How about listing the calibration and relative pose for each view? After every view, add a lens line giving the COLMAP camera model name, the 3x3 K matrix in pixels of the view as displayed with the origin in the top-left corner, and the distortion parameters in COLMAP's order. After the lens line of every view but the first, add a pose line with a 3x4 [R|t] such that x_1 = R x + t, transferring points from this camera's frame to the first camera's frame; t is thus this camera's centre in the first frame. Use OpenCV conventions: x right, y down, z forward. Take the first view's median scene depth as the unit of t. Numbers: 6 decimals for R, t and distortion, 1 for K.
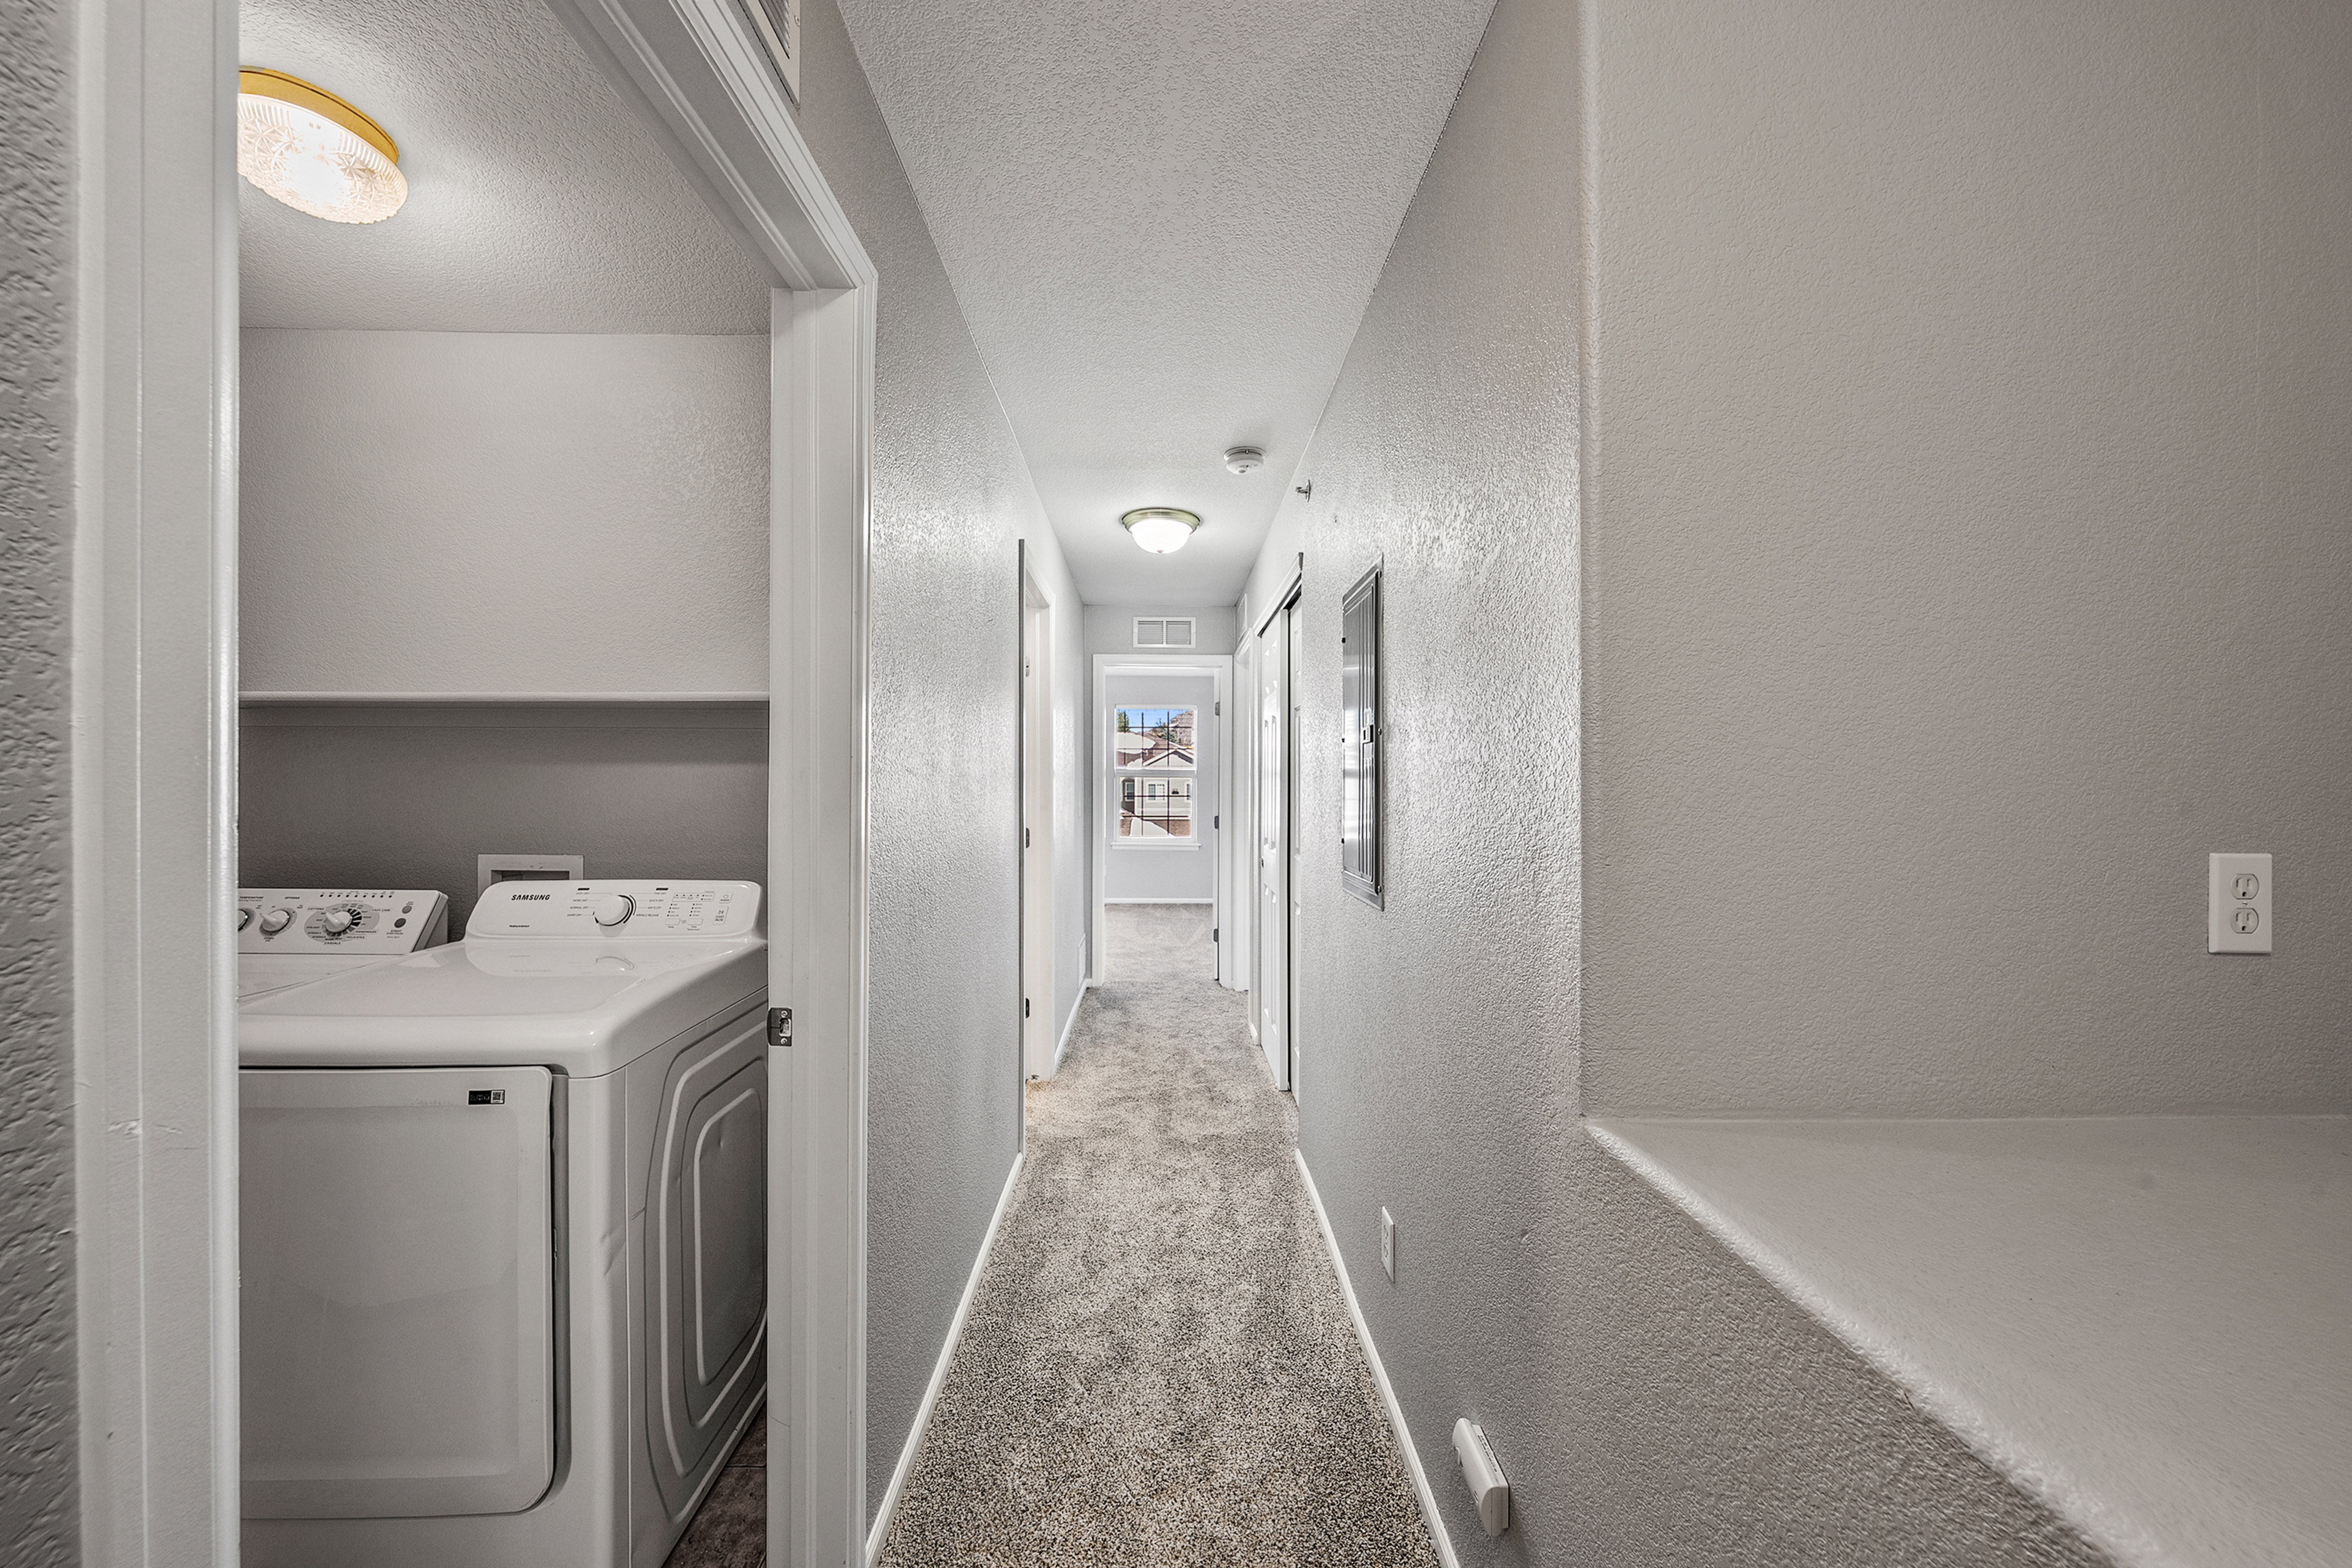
lens RADIAL K [[812.6, 0, 1193.3], [0, 812.6, 772.2], [0, 0, 1]] dist [-0.001243, 0.000870]
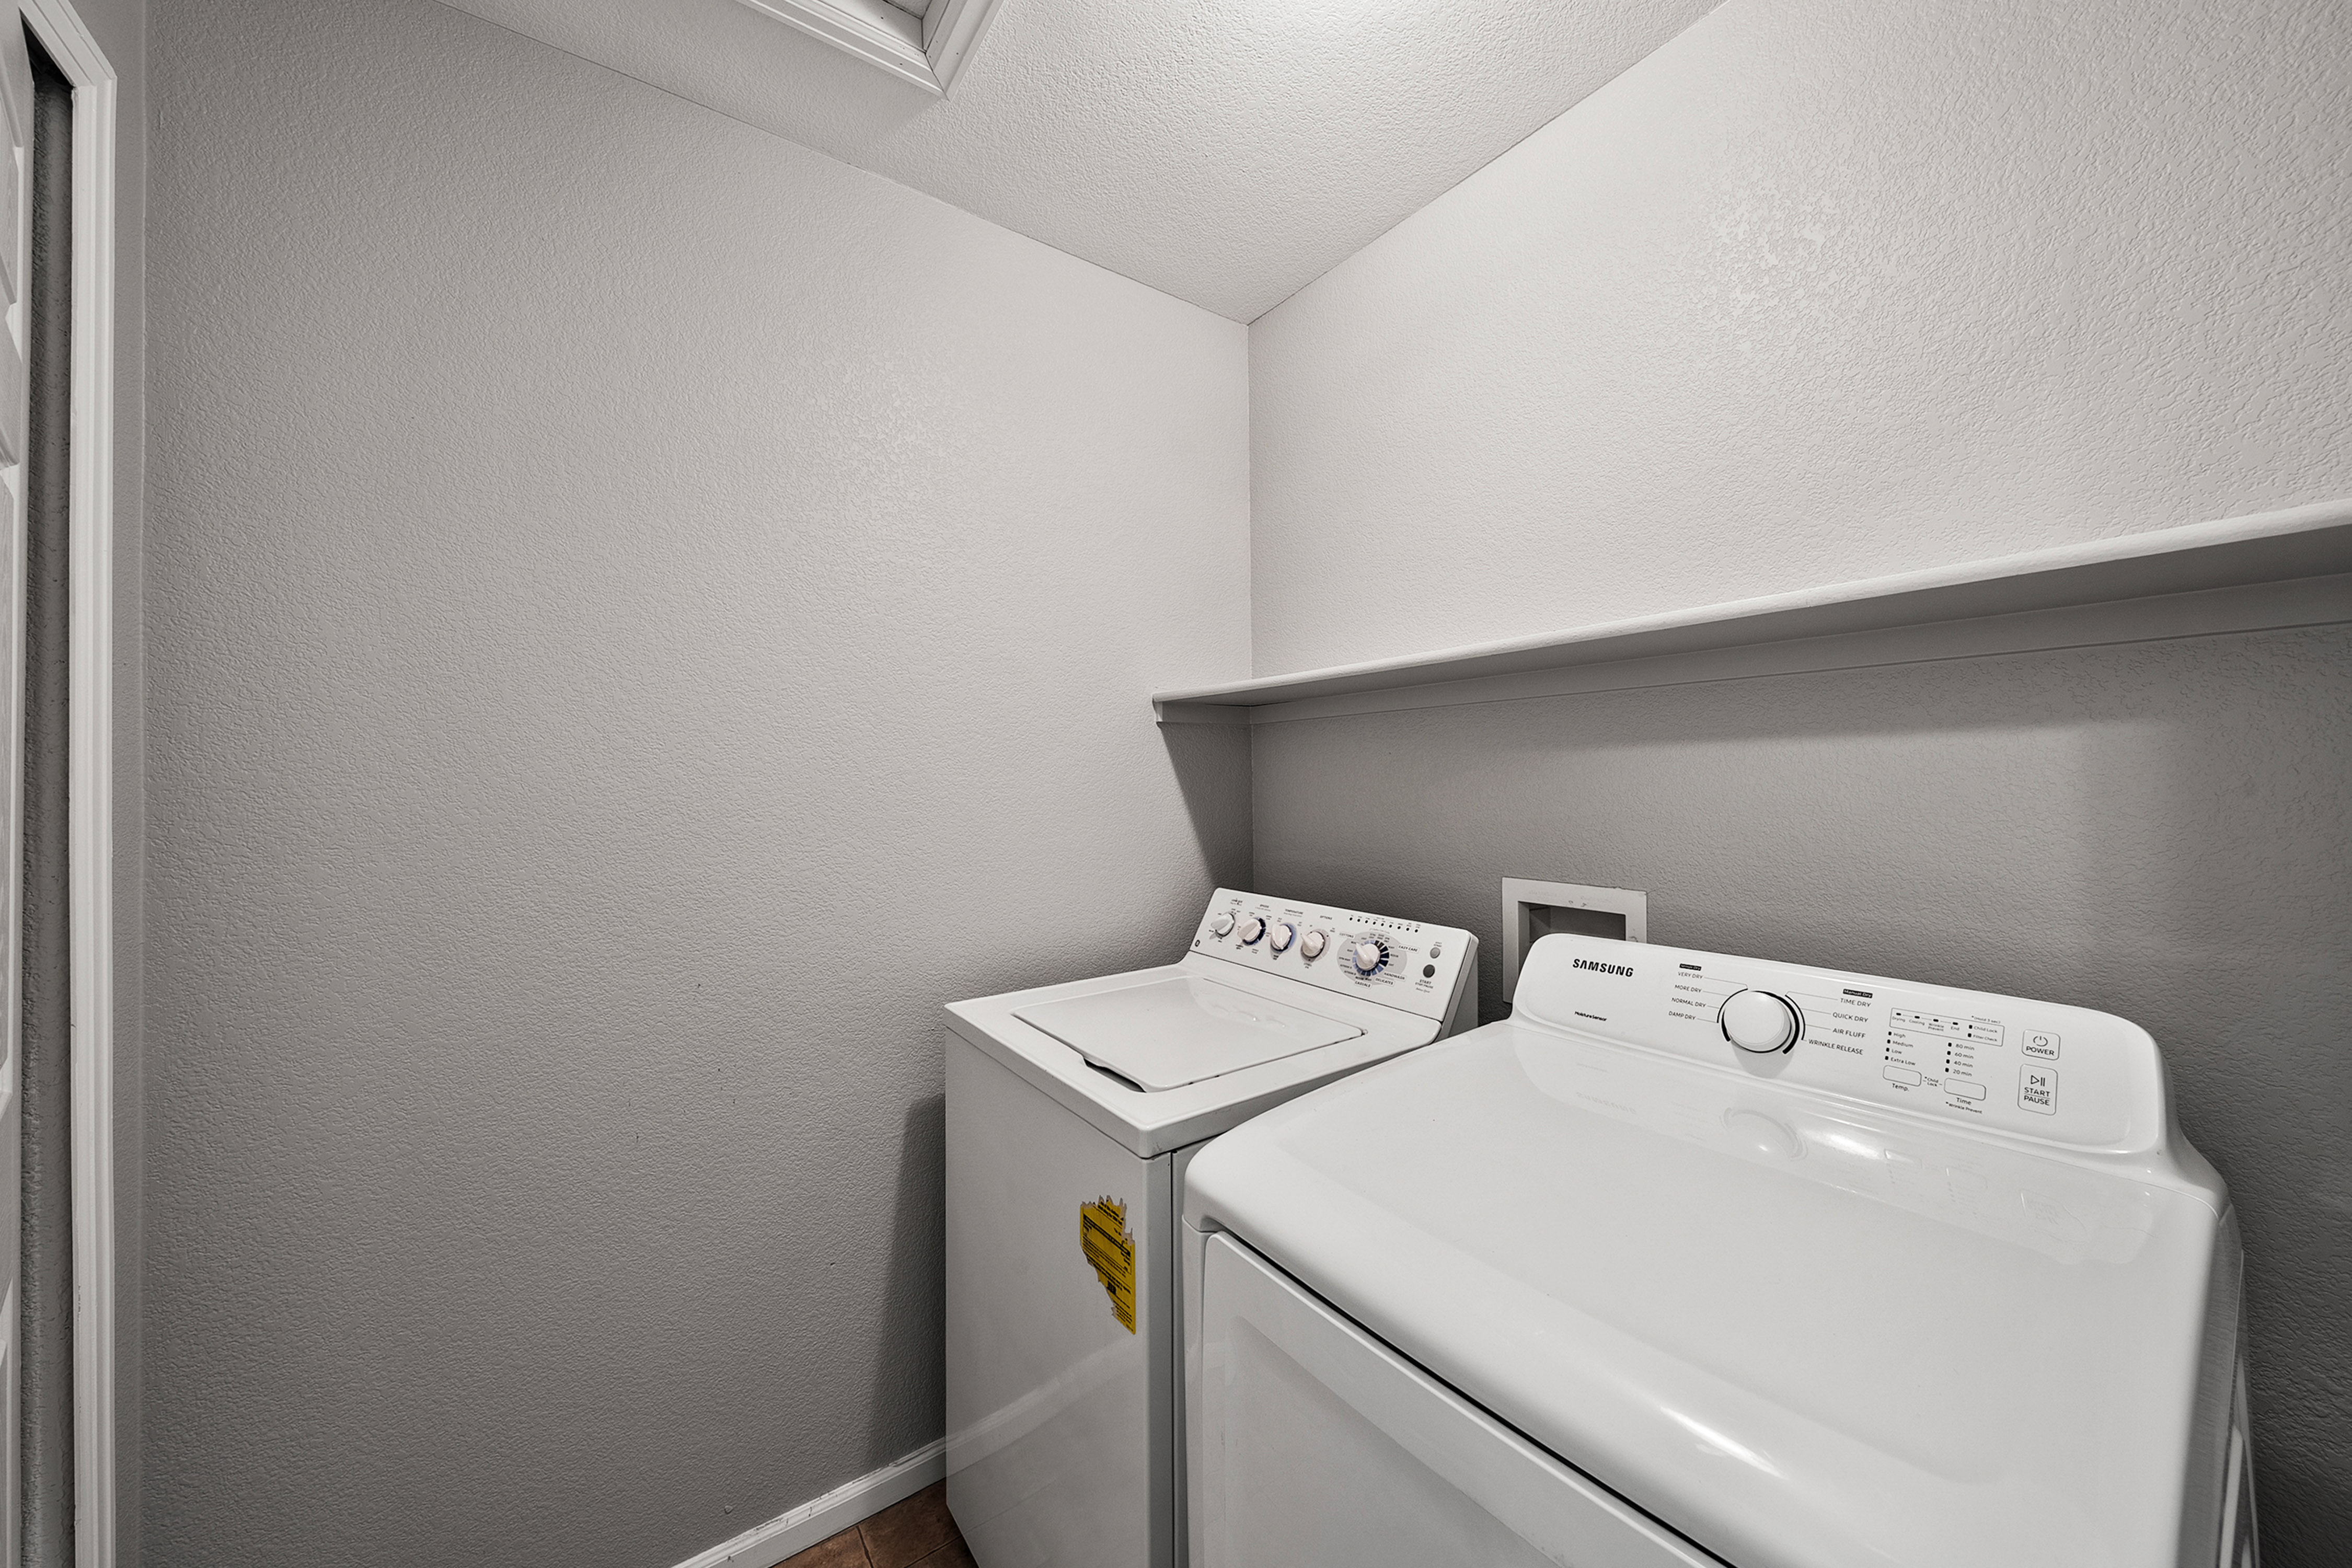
lens RADIAL K [[812.6, 0, 1187.8], [0, 812.6, 781.4], [0, 0, 1]] dist [-0.001243, 0.000870]
pose [[0.542838, -0.010457, -0.839772, -0.479556], [0.011398, 0.999922, -0.005084, 0.017965], [0.839760, -0.006812, 0.542915, 0.424962]]
